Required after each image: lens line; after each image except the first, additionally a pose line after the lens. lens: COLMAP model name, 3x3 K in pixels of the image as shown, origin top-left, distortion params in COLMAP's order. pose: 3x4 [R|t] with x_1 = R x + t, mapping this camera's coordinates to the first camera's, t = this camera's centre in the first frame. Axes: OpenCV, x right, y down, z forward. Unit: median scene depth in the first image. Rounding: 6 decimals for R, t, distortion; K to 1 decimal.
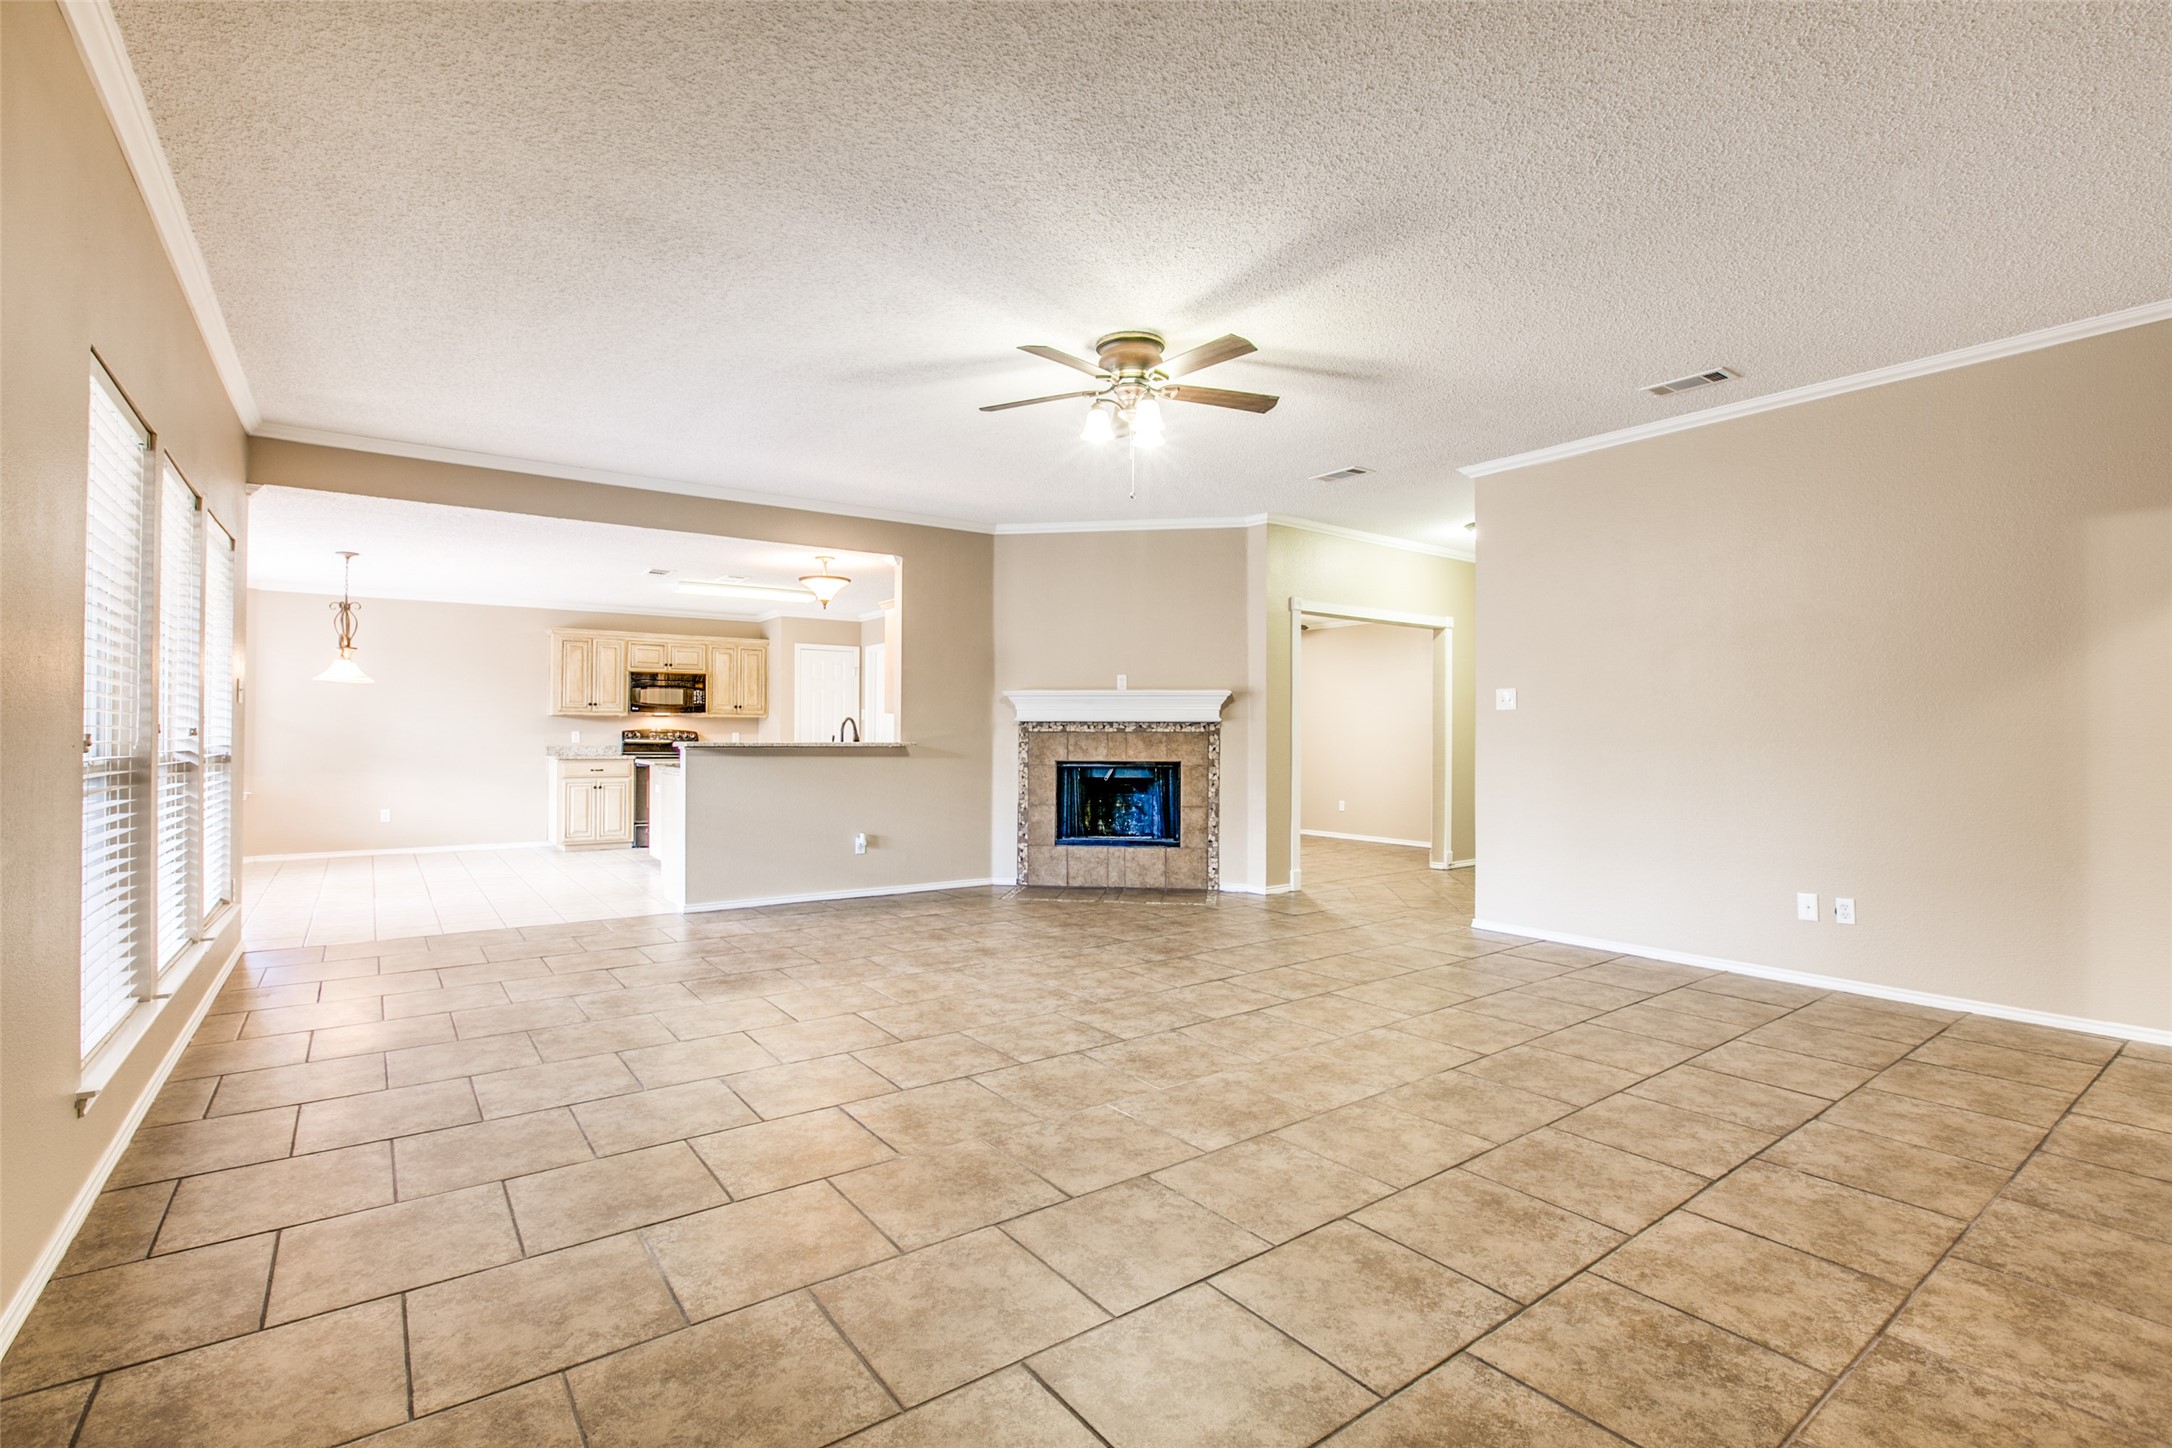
lens RADIAL K [[990.4, 0, 1070.0], [0, 990.4, 728.9], [0, 0, 1]] dist [-0.042773, 0.007124]
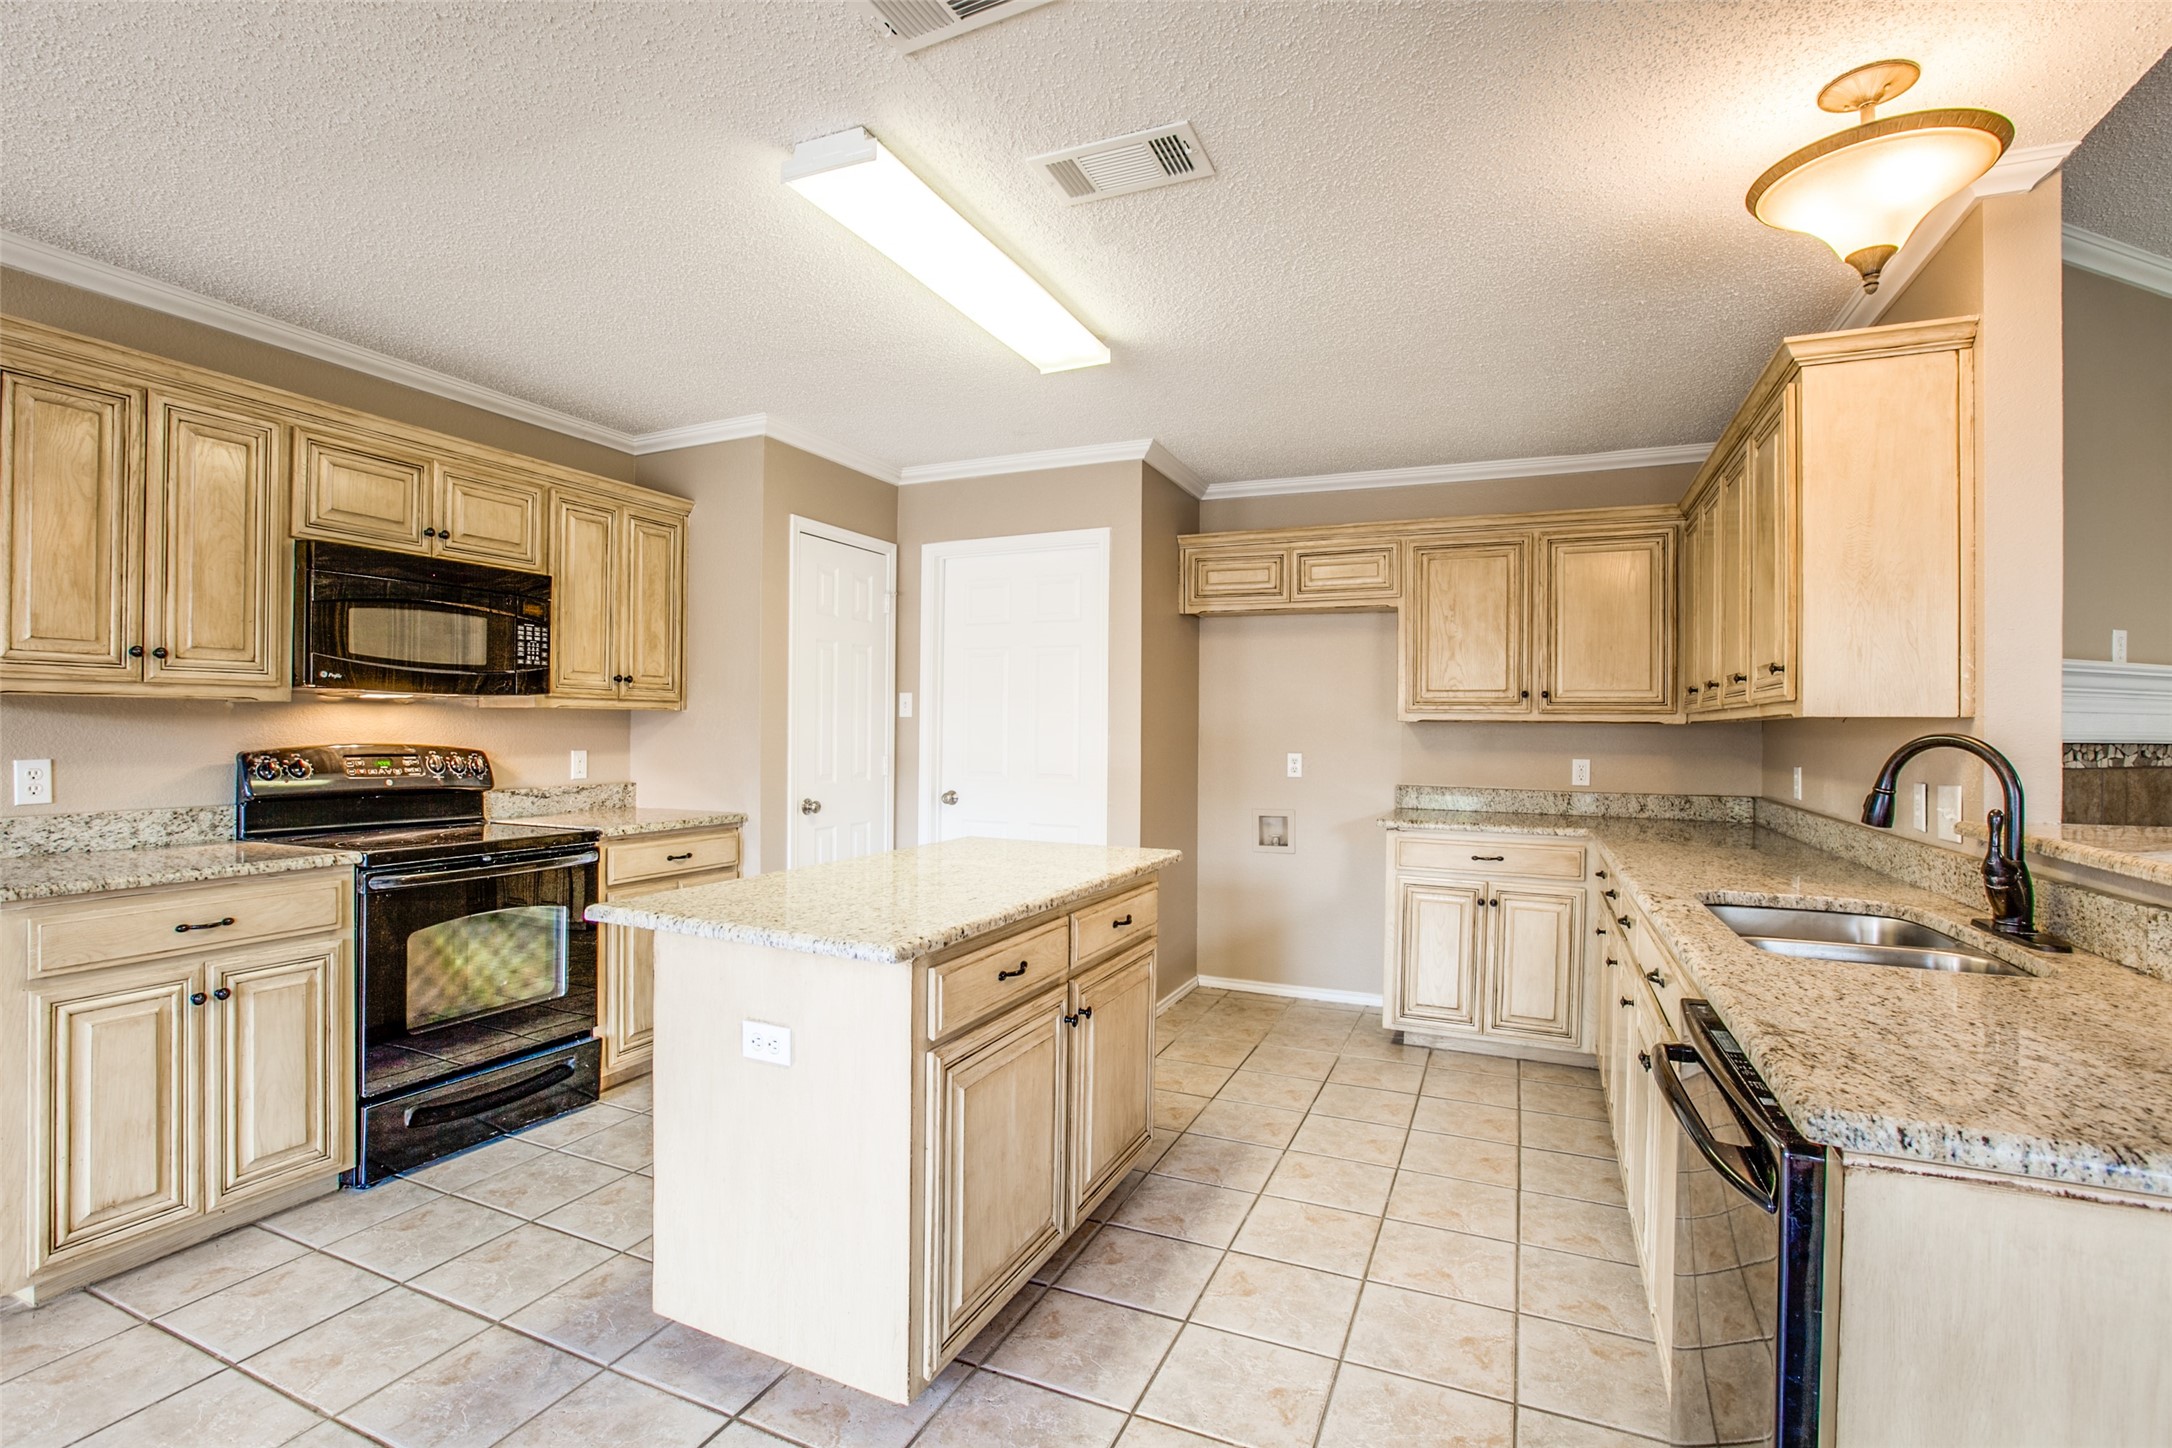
lens RADIAL K [[990.4, 0, 1066.8], [0, 990.4, 725.0], [0, 0, 1]] dist [-0.042773, 0.007124]
pose [[0.868891, 0.005123, 0.494977, -0.534313], [-0.009380, 0.999937, 0.006117, -0.013385], [-0.494915, -0.009958, 0.868884, 0.888267]]
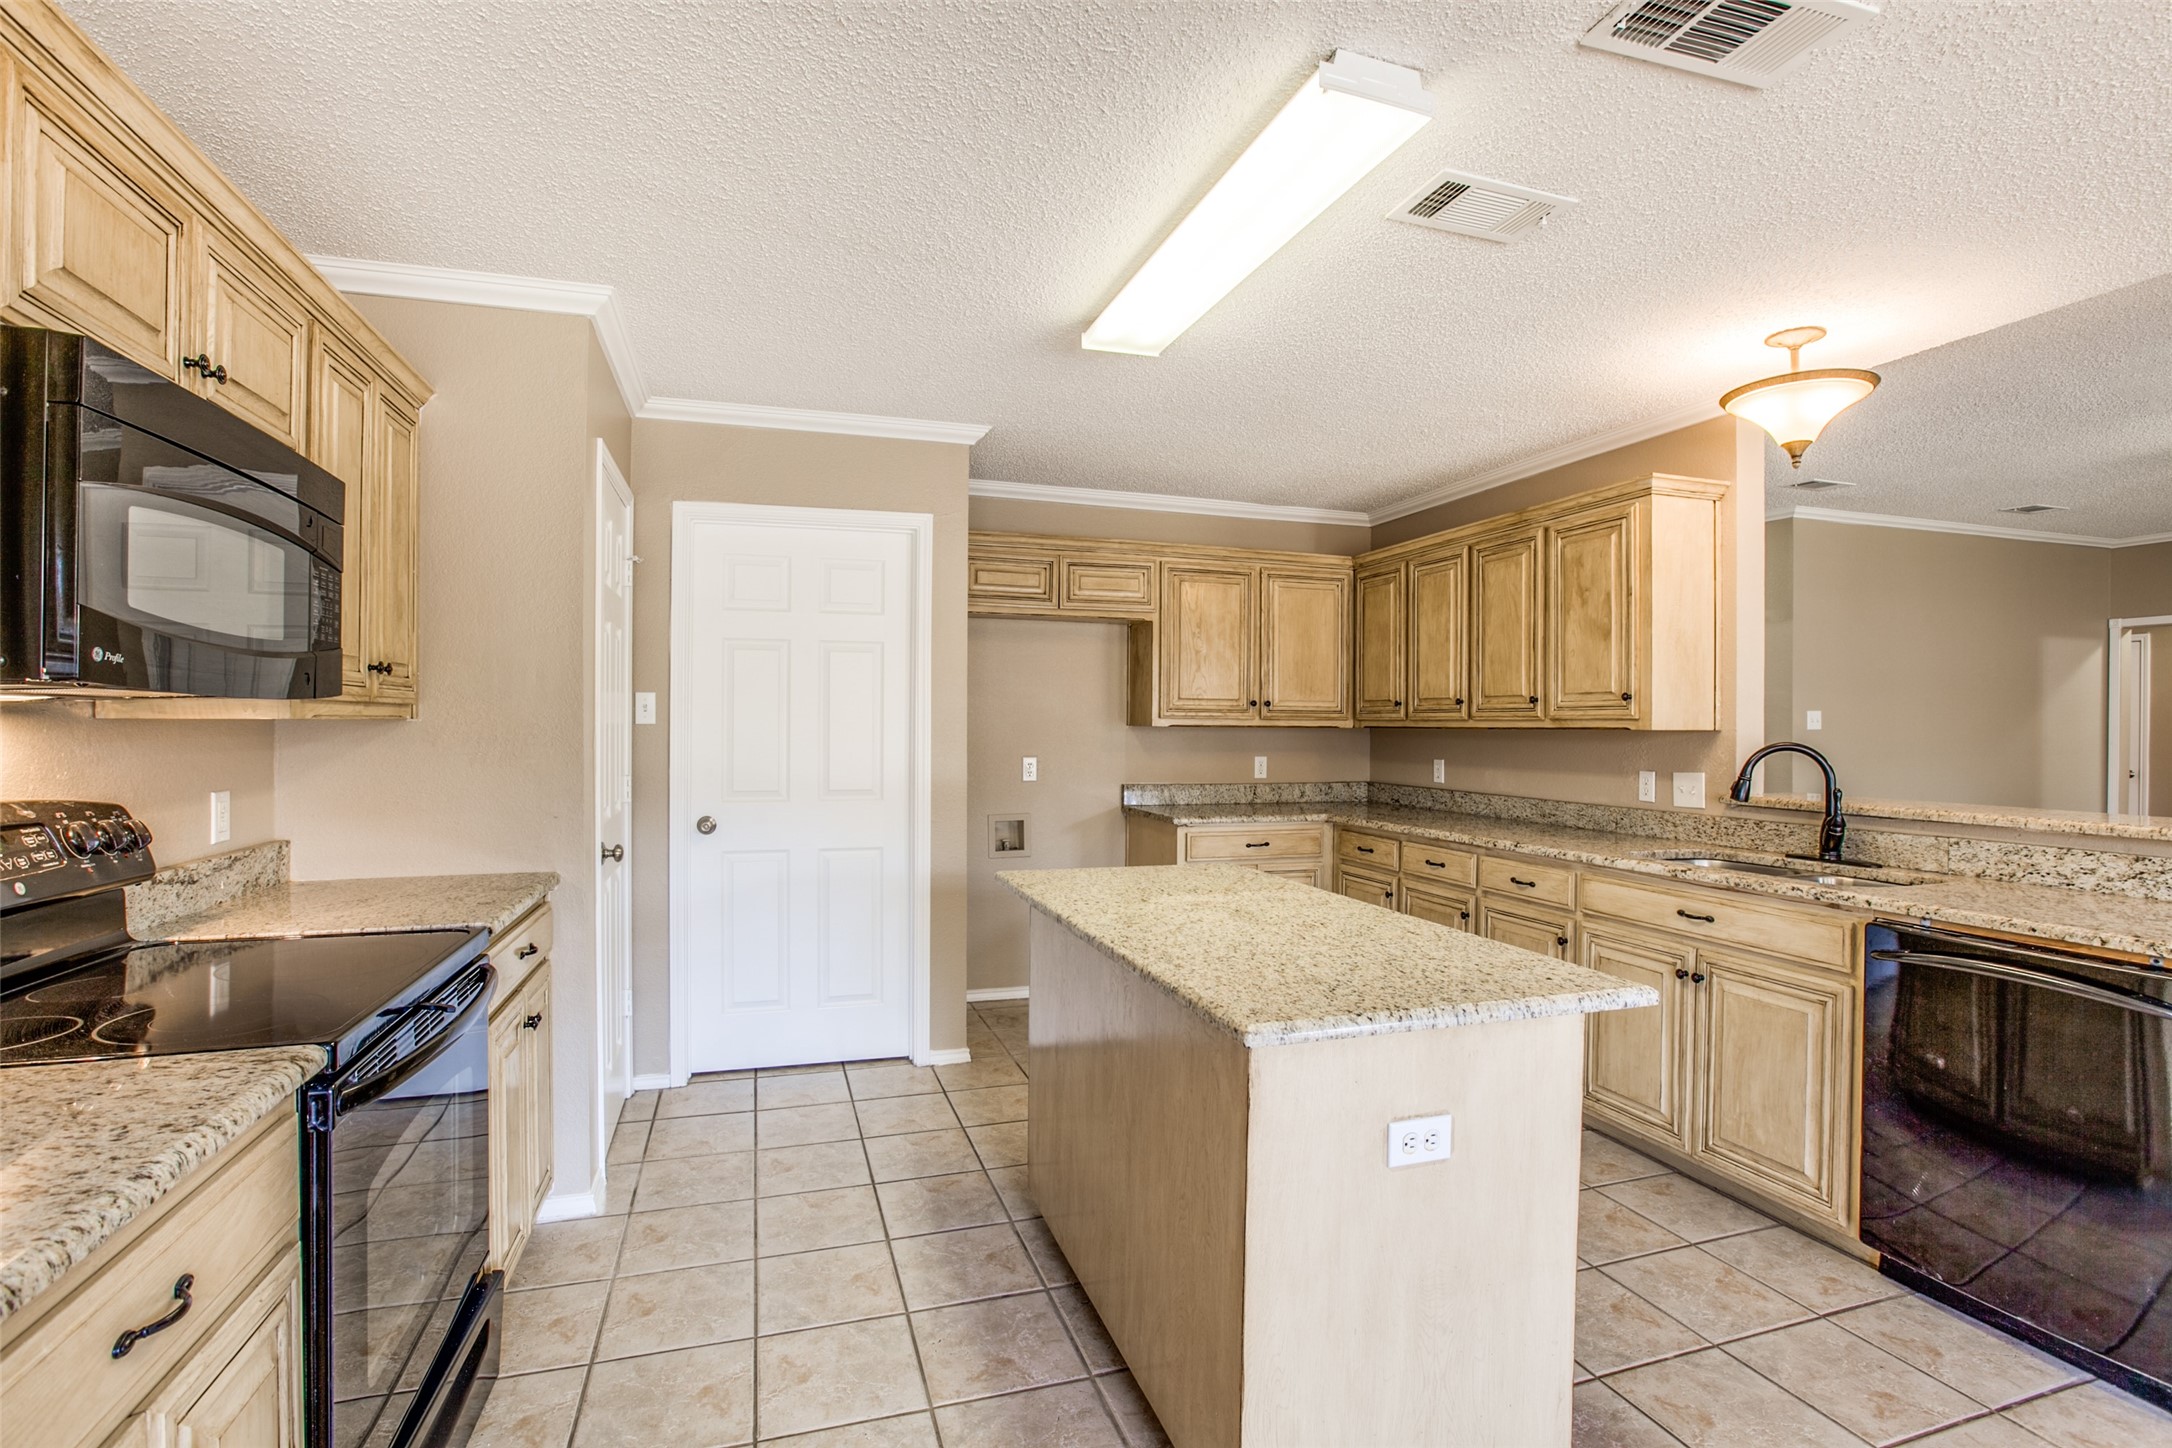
lens RADIAL K [[990.4, 0, 1043.6], [0, 990.4, 718.5], [0, 0, 1]] dist [-0.042773, 0.007124]
pose [[0.316855, 0.000903, 0.948474, -0.695583], [-0.011182, 0.999934, 0.002783, -0.019528], [-0.948408, -0.011488, 0.316844, 1.148057]]
